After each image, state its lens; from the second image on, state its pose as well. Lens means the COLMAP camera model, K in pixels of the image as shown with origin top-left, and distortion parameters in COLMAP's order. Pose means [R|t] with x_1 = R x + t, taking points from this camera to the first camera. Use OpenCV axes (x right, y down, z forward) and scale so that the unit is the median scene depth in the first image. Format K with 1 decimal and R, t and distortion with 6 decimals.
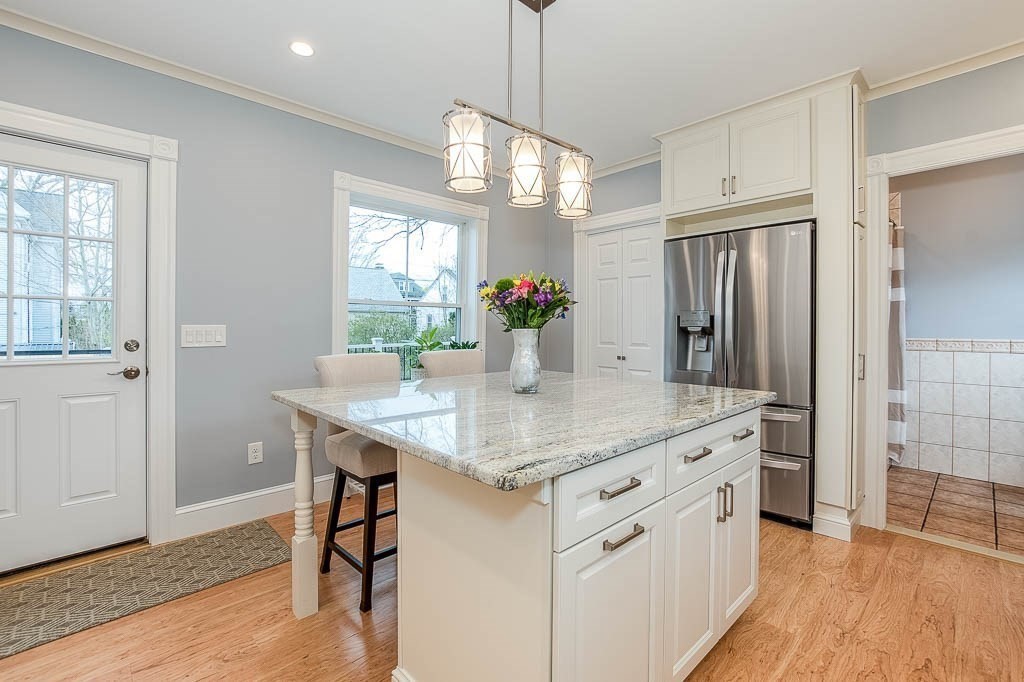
lens RADIAL K [[455.2, 0, 509.5], [0, 455.2, 326.5], [0, 0, 1]] dist [-0.014001, 0.002925]
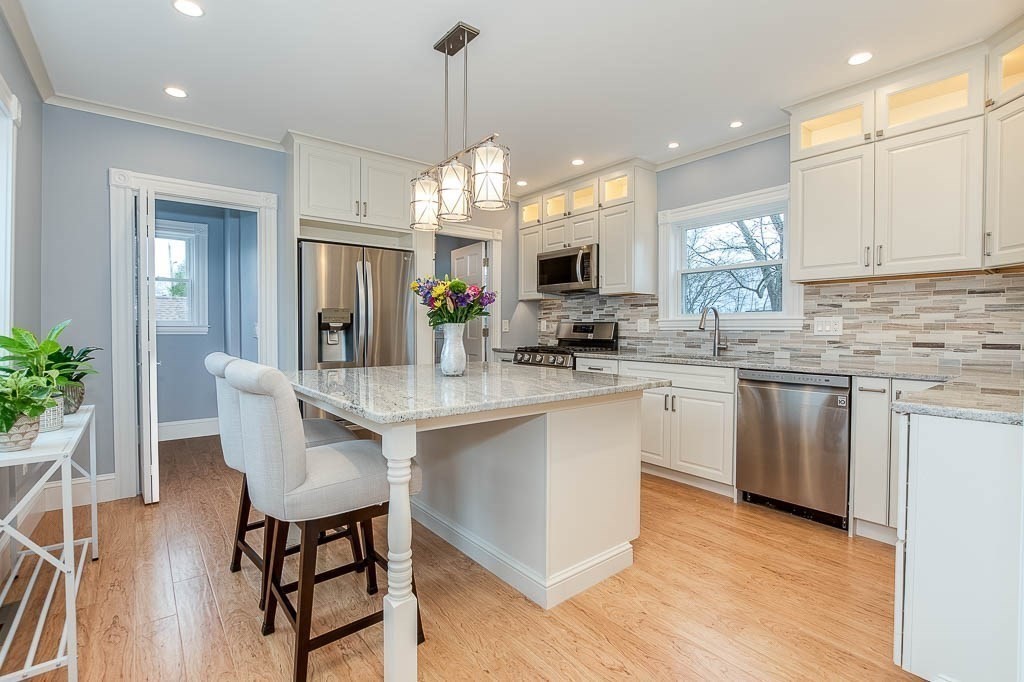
lens RADIAL K [[474.4, 0, 527.1], [0, 474.4, 334.0], [0, 0, 1]] dist [-0.008971, 0.000735]
pose [[0.069448, -0.016727, 0.997445, -0.862627], [-0.002993, 0.999851, 0.016976, 0.008146], [-0.997581, -0.004165, 0.069388, 0.512732]]
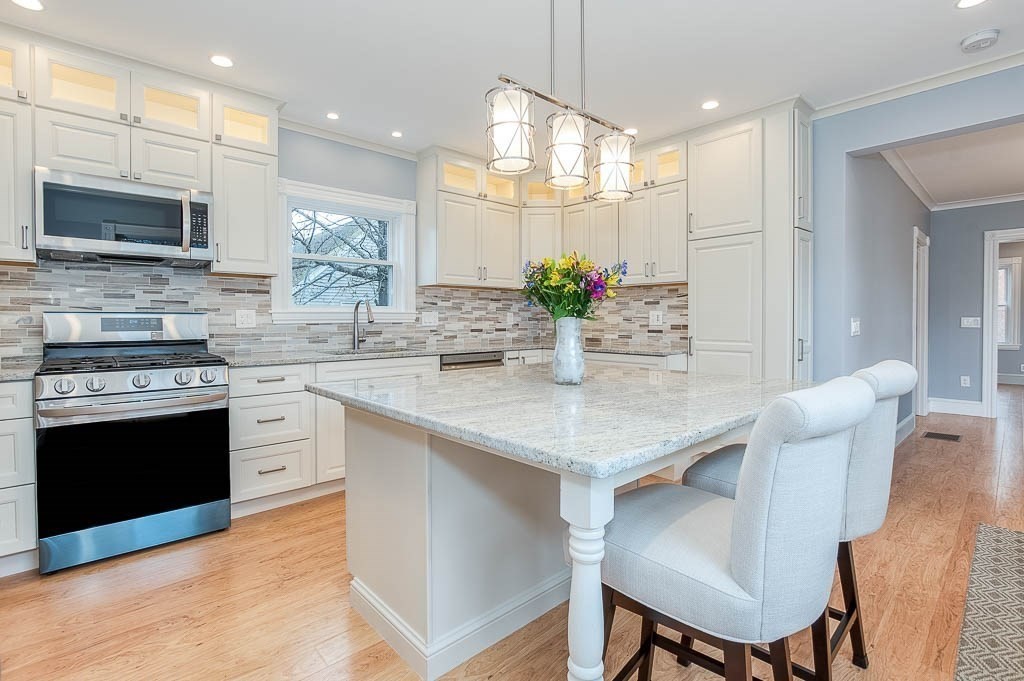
lens RADIAL K [[474.4, 0, 498.8], [0, 474.4, 323.1], [0, 0, 1]] dist [-0.008971, 0.000735]
pose [[-0.999140, 0.000168, 0.041461, 0.103298], [0.000441, 0.999978, 0.006568, 0.009927], [-0.041459, 0.006581, -0.999119, 1.429650]]
